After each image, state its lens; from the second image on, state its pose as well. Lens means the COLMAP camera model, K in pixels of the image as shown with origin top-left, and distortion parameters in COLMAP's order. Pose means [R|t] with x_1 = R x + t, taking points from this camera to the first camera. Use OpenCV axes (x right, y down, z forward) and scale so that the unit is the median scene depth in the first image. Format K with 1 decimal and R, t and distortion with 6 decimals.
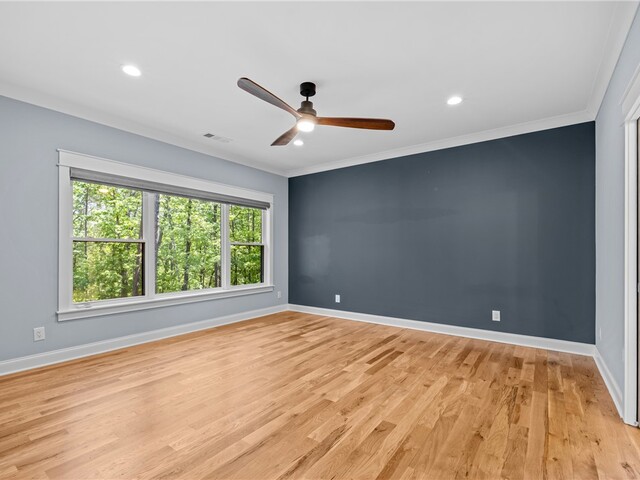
lens RADIAL K [[311.0, 0, 320.1], [0, 311.0, 245.9], [0, 0, 1]] dist [0.003286, 0.002471]
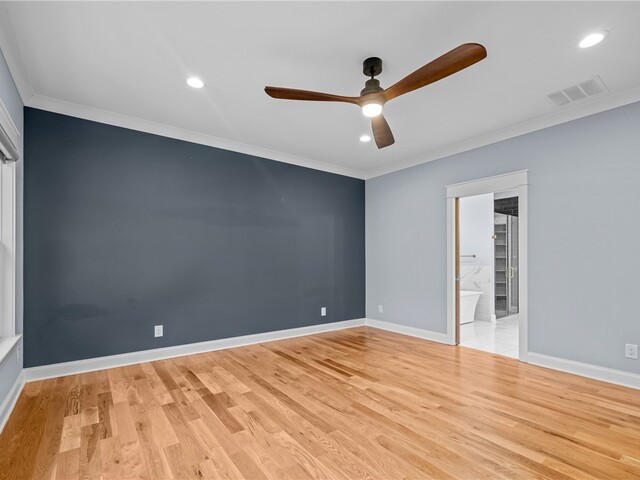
lens RADIAL K [[311.0, 0, 323.1], [0, 311.0, 235.9], [0, 0, 1]] dist [0.003286, 0.002471]
pose [[0.292242, 0.084706, 0.952586, -0.701020], [-0.016062, 0.996364, -0.083672, 0.035232], [-0.956209, 0.009152, 0.292540, 0.711564]]
